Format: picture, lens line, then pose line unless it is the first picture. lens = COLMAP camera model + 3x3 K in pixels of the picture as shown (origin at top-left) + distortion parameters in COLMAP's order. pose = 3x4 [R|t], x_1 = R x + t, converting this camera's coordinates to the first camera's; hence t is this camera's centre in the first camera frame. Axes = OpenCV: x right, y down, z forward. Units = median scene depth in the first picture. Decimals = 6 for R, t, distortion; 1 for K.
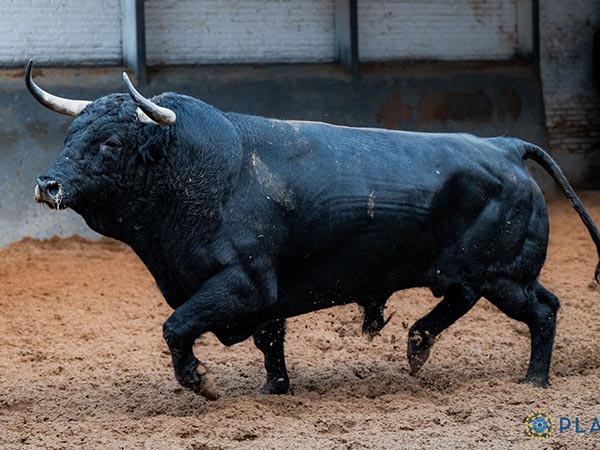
lens RADIAL K [[1230.5, 0, 301.3], [0, 1230.5, 223.5], [0, 0, 1]] dist [0.050808, 0.000000]
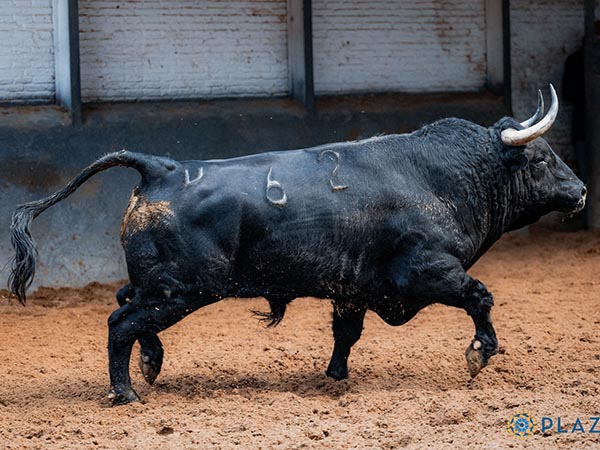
lens RADIAL K [[1732.1, 0, 299.9], [0, 1732.1, 225.0], [0, 0, 1]] dist [0.092384, 0.000000]
pose [[0.999891, -0.012587, -0.007719, 0.044802], [0.012124, 0.998286, -0.057263, 0.037739], [0.008427, 0.057163, 0.998329, -0.275602]]
